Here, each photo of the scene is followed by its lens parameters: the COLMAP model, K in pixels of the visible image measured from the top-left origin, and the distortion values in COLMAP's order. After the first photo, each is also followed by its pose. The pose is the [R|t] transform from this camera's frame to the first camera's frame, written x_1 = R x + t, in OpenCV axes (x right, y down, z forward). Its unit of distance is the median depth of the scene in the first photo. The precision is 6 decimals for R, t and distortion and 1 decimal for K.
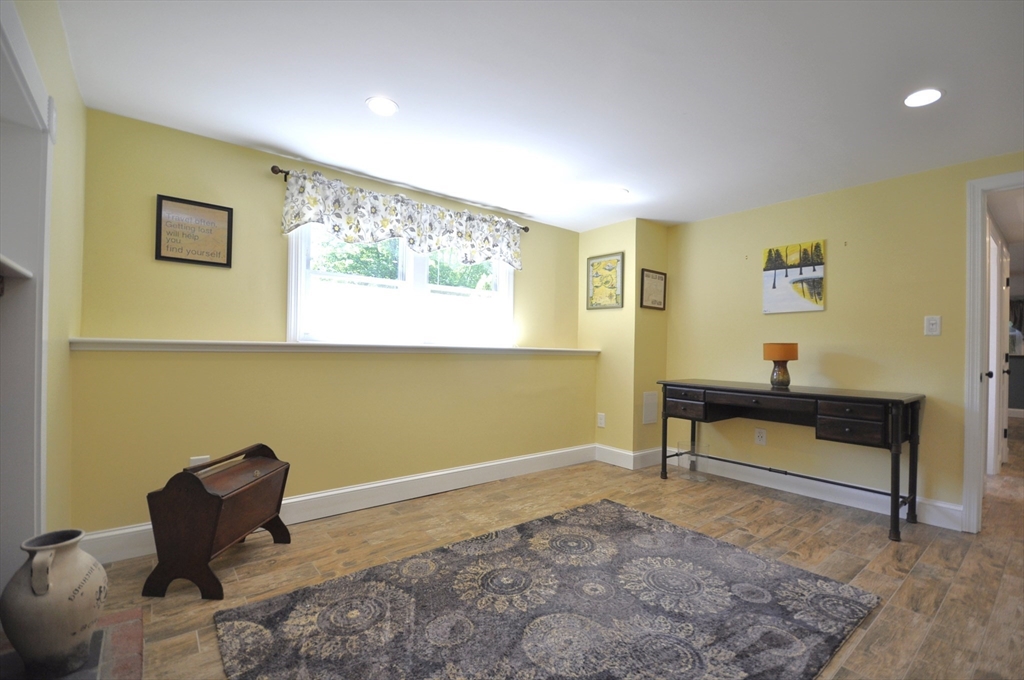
lens RADIAL K [[454.6, 0, 511.3], [0, 454.6, 348.6], [0, 0, 1]] dist [0.006249, -0.013428]
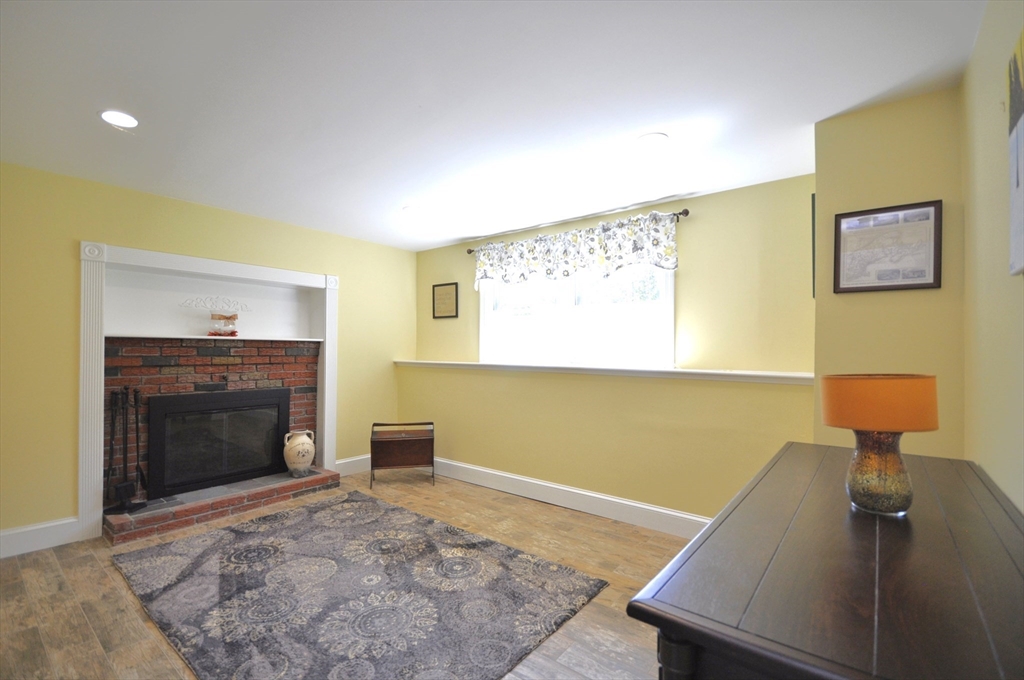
lens RADIAL K [[454.6, 0, 511.3], [0, 454.6, 348.6], [0, 0, 1]] dist [0.006249, -0.013428]
pose [[0.211980, -0.019977, -0.977070, 0.927255], [-0.004265, 0.999763, -0.021366, -0.023526], [0.977265, 0.008697, 0.211845, 0.728880]]
